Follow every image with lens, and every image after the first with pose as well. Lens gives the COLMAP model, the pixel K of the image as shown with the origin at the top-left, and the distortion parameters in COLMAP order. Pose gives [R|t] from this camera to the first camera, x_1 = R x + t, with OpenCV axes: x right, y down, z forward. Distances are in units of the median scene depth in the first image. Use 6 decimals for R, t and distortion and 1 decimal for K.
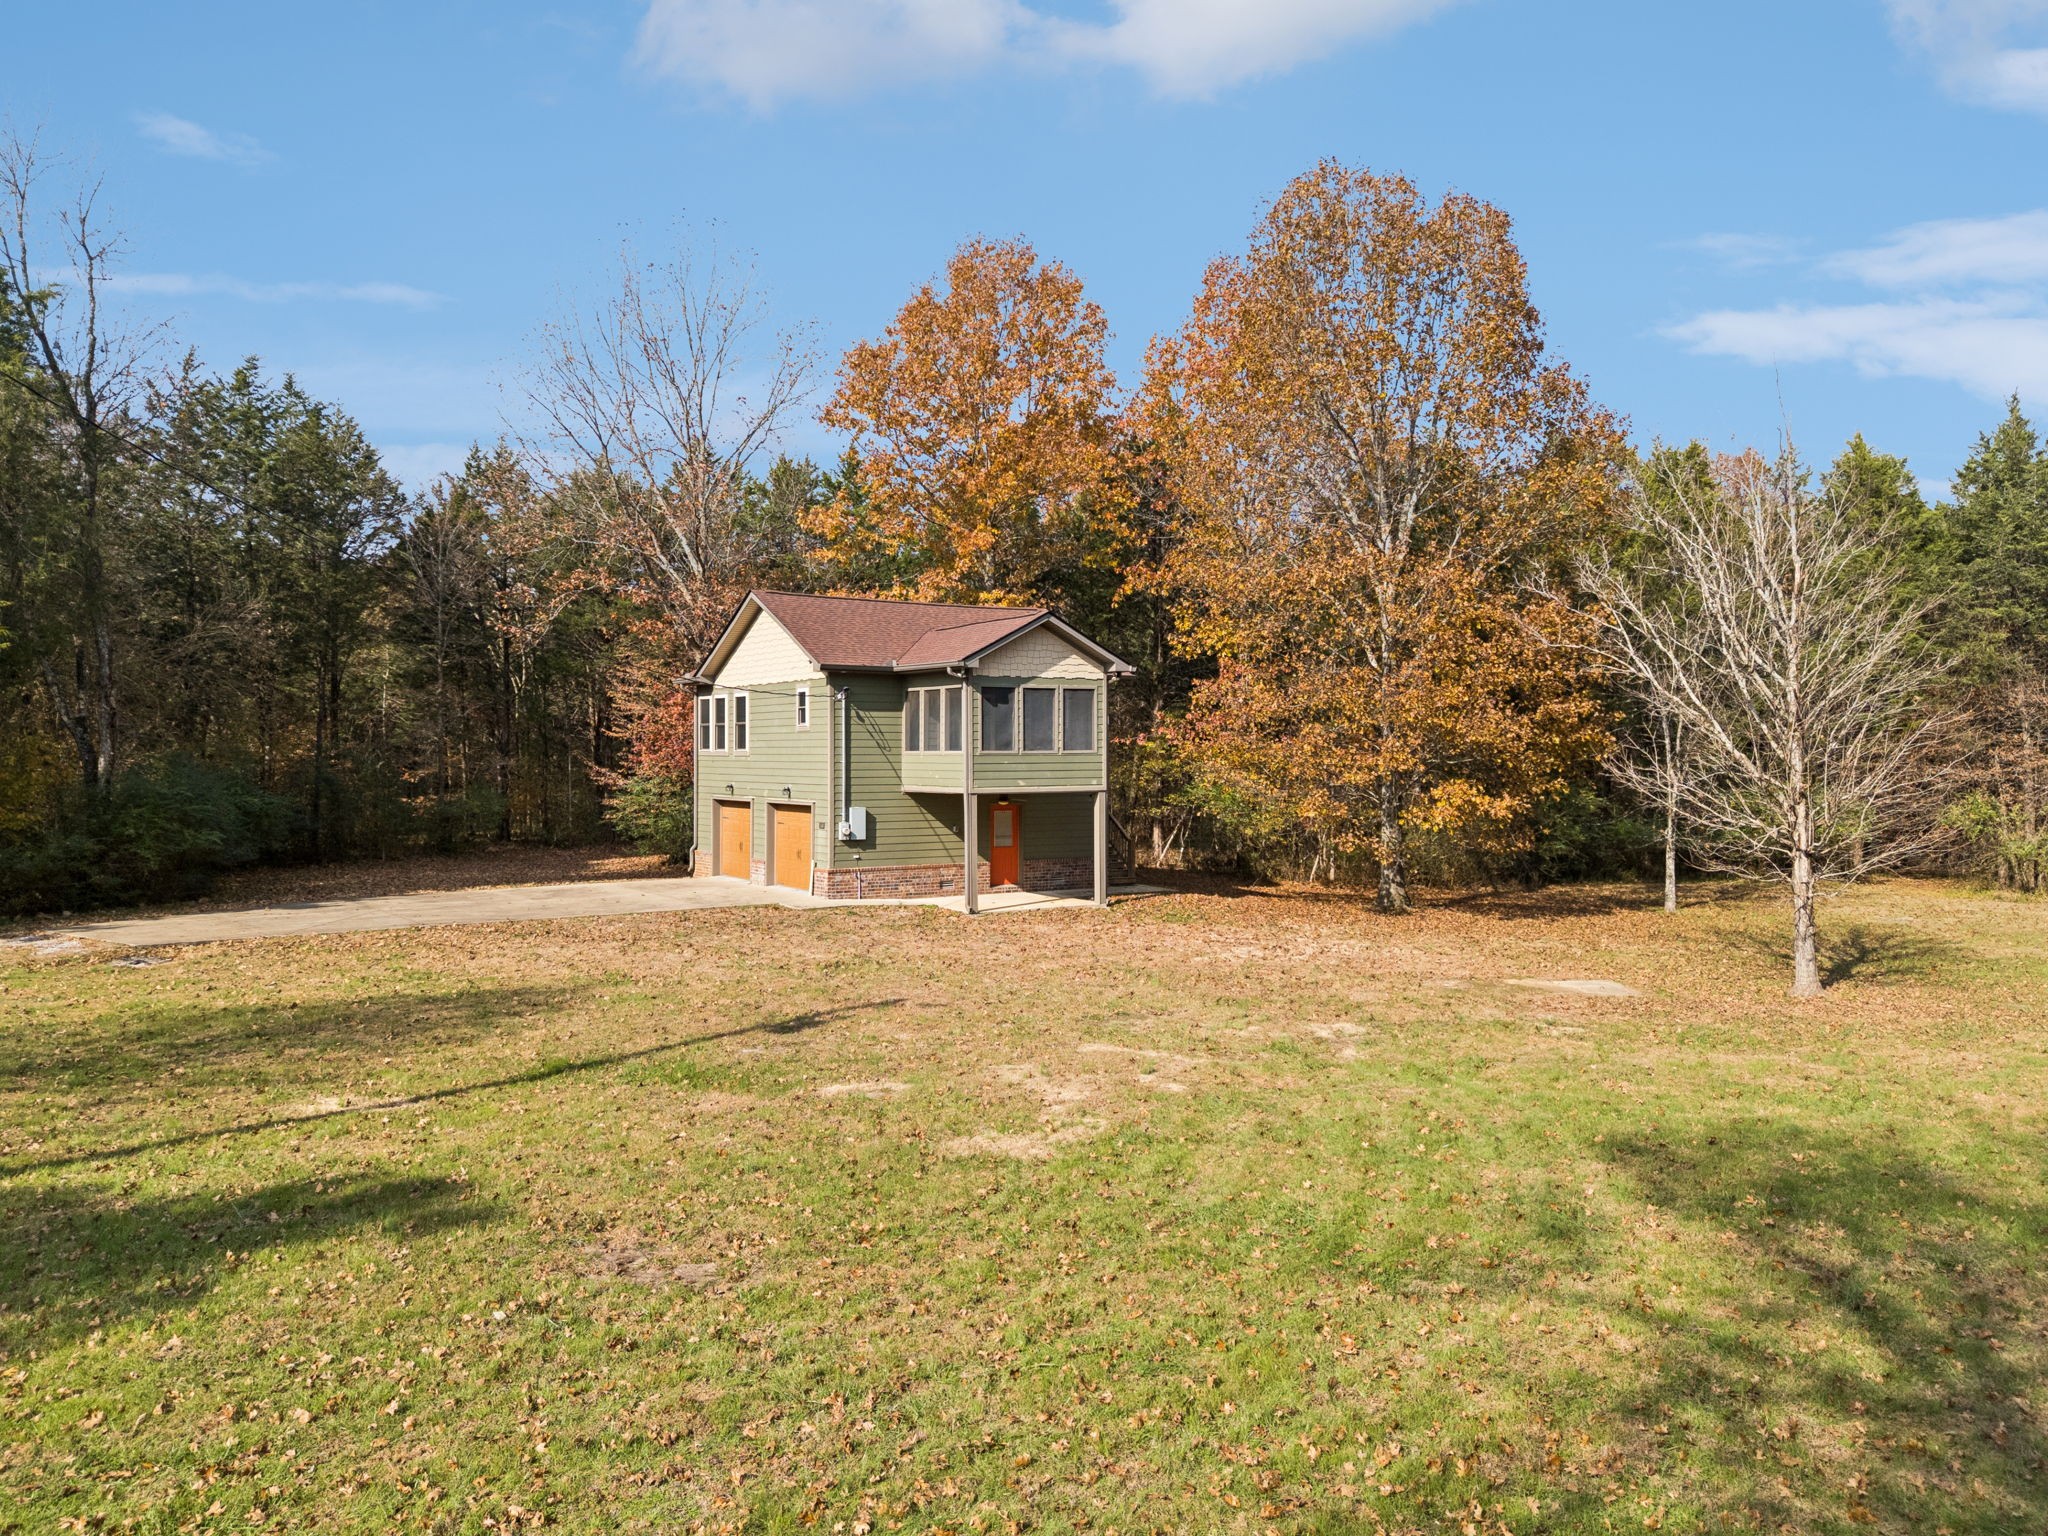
lens RADIAL K [[1481.9, 0, 1082.3], [0, 1481.9, 761.8], [0, 0, 1]] dist [0.087939, -0.038887]
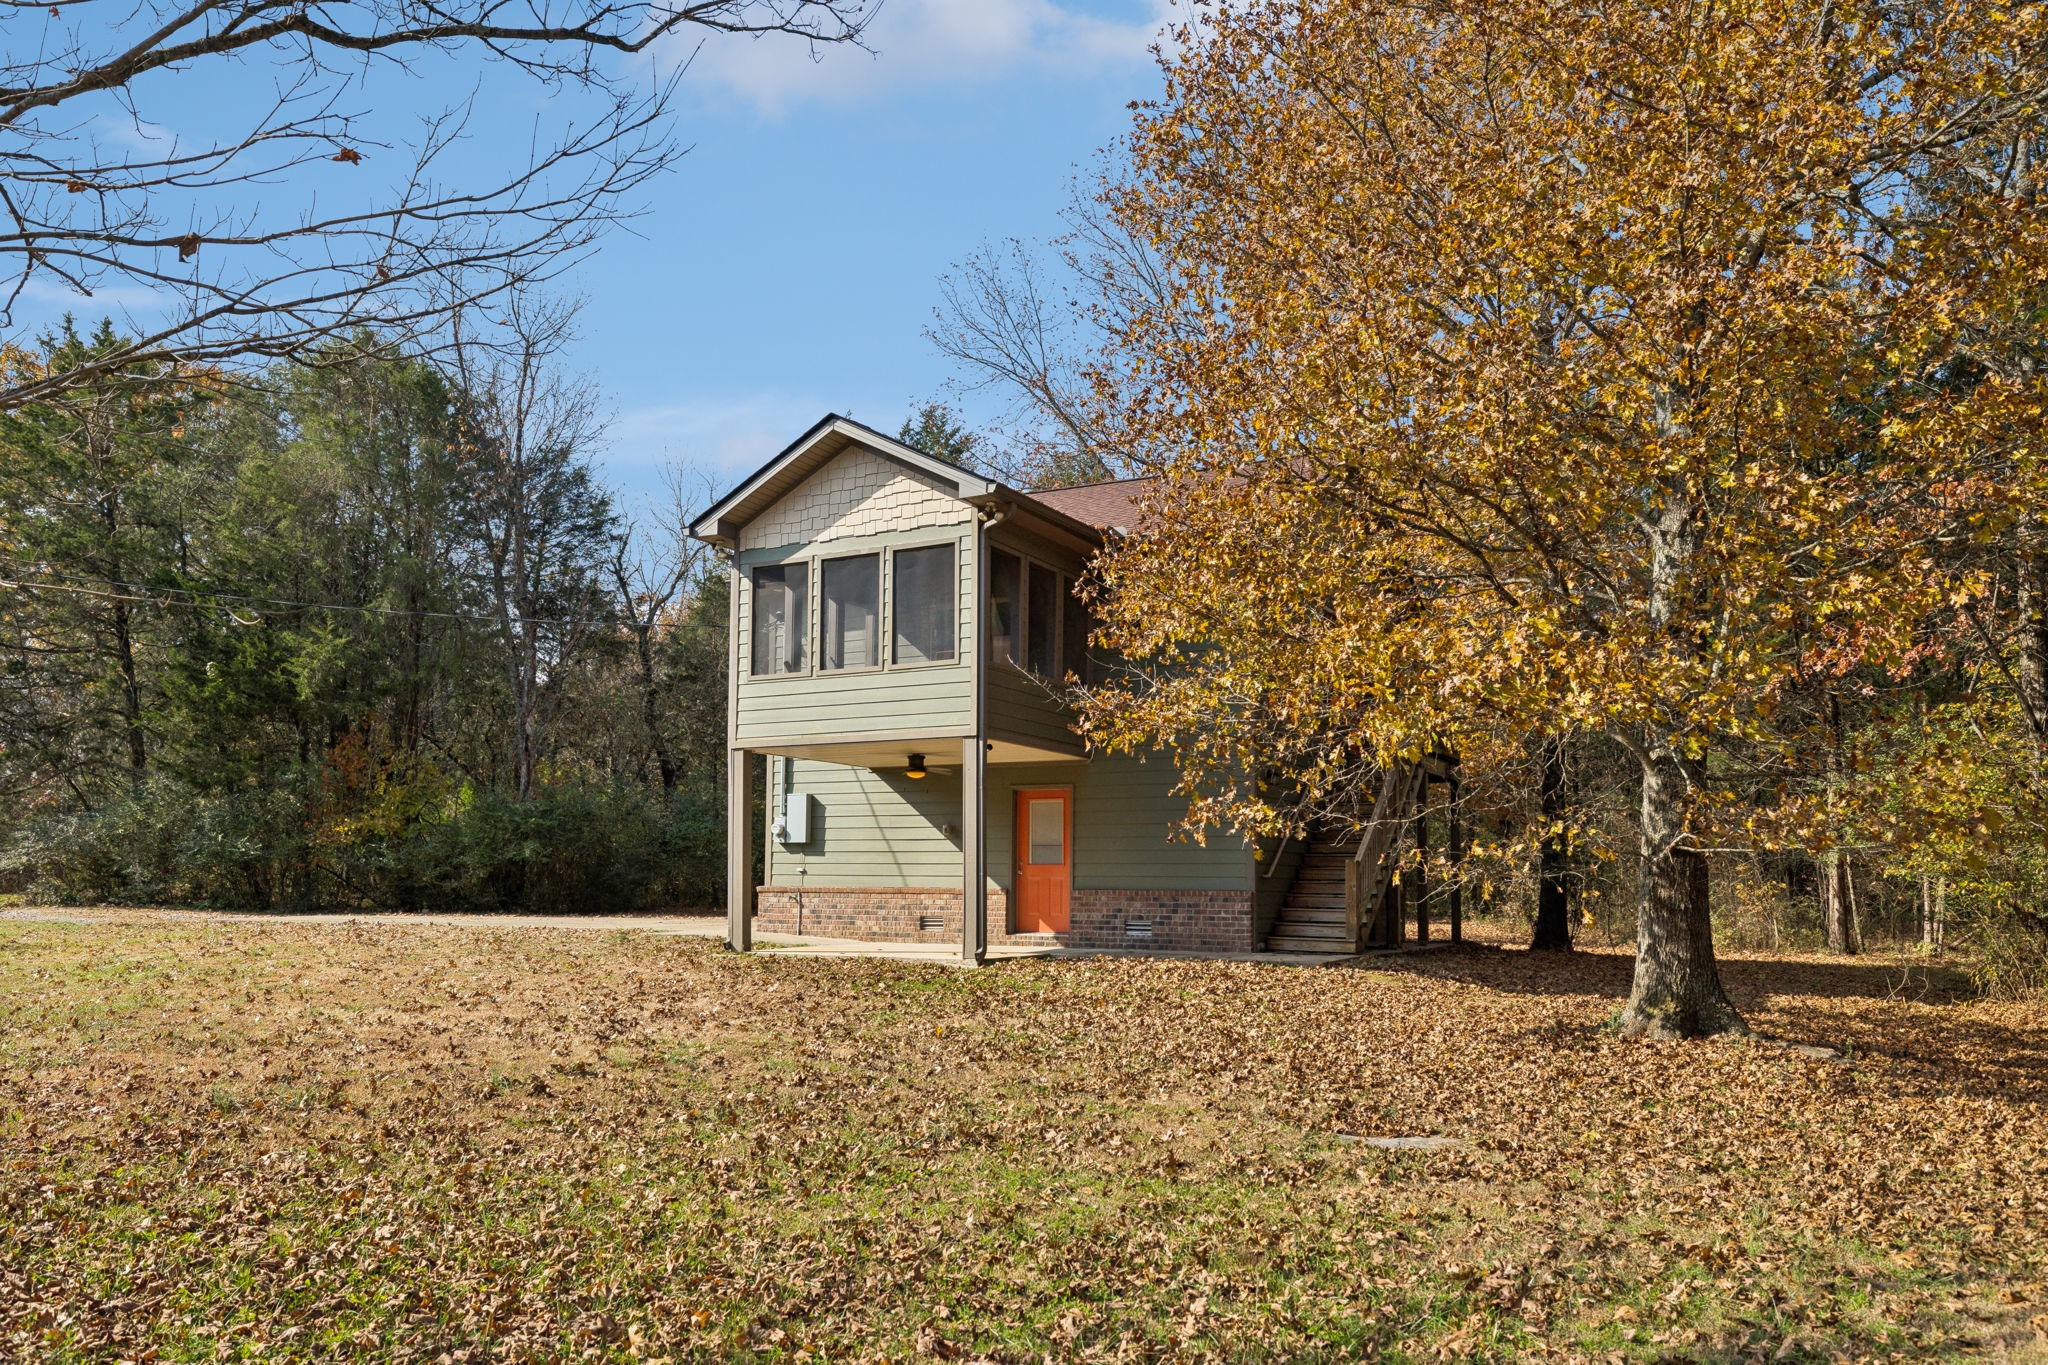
lens RADIAL K [[1464.3, 0, 1073.8], [0, 1464.3, 765.4], [0, 0, 1]] dist [-0.001692, 0.014919]
pose [[0.476349, -0.069920, -0.876472, 0.461990], [-0.009536, 0.996364, -0.084666, 0.070168], [0.879204, 0.048688, 0.473951, 0.783432]]
